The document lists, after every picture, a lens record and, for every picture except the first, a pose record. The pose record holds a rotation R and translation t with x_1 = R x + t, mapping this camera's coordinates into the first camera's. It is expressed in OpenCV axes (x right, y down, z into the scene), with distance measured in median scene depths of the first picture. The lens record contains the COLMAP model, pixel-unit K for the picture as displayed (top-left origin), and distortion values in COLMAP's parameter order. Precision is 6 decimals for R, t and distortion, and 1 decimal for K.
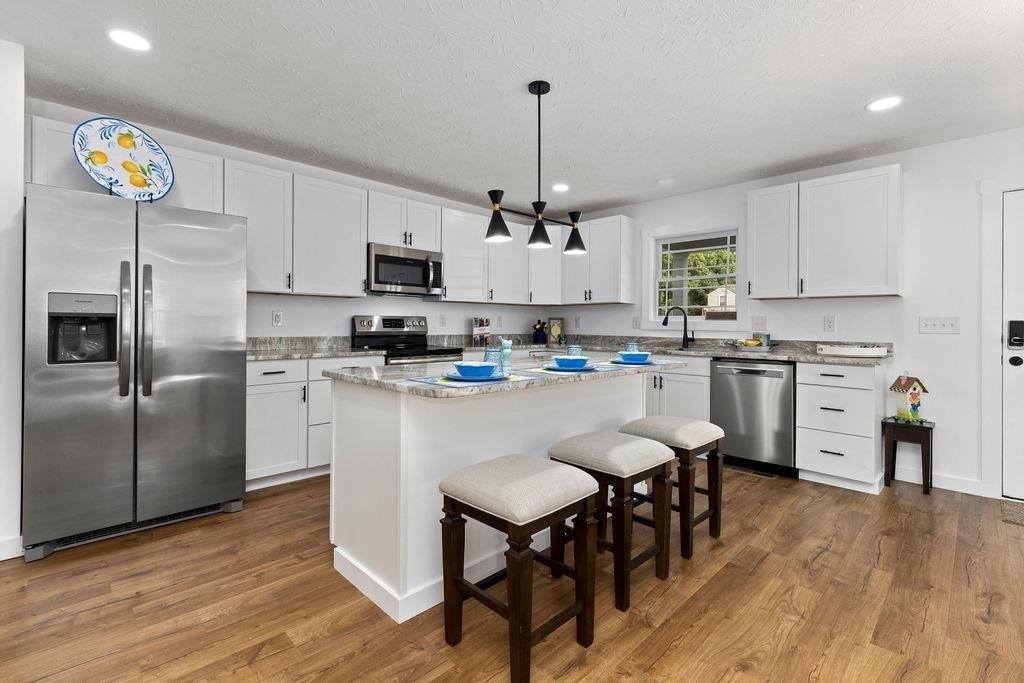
lens RADIAL K [[460.2, 0, 508.7], [0, 460.2, 334.0], [0, 0, 1]] dist [-0.001540, -0.000212]
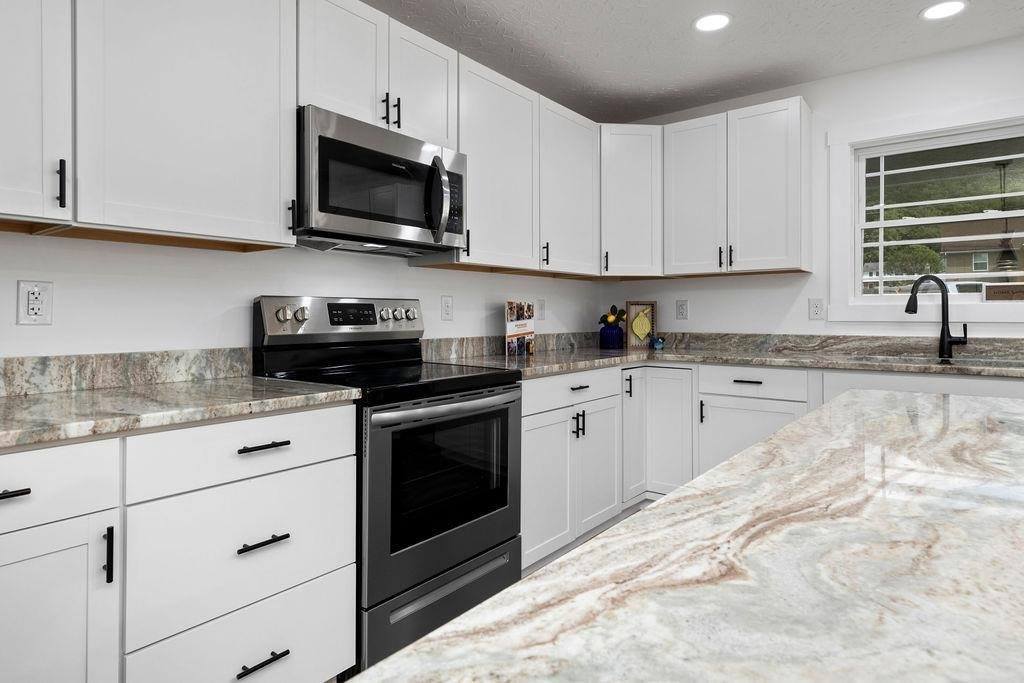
lens RADIAL K [[586.5, 0, 510.8], [0, 586.5, 317.2], [0, 0, 1]] dist [0.002264, 0.000599]
pose [[0.990892, -0.011077, 0.134202, -0.174986], [0.013656, 0.999739, -0.018314, -0.008391], [-0.133964, 0.019980, 0.990785, 0.433675]]
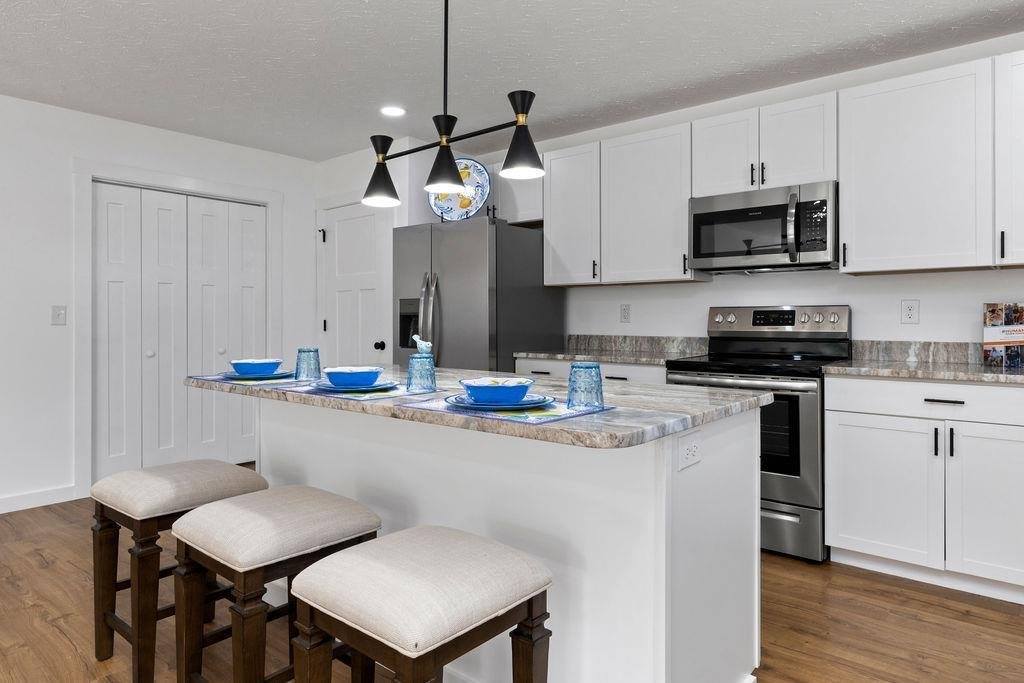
lens RADIAL K [[621.2, 0, 513.5], [0, 621.2, 317.2], [0, 0, 1]] dist [-0.000836, 0.000281]
pose [[0.101246, -0.010034, -0.994811, 0.505781], [-0.020825, 0.999709, -0.012203, -0.007452], [0.994643, 0.021953, 0.101008, 0.574456]]
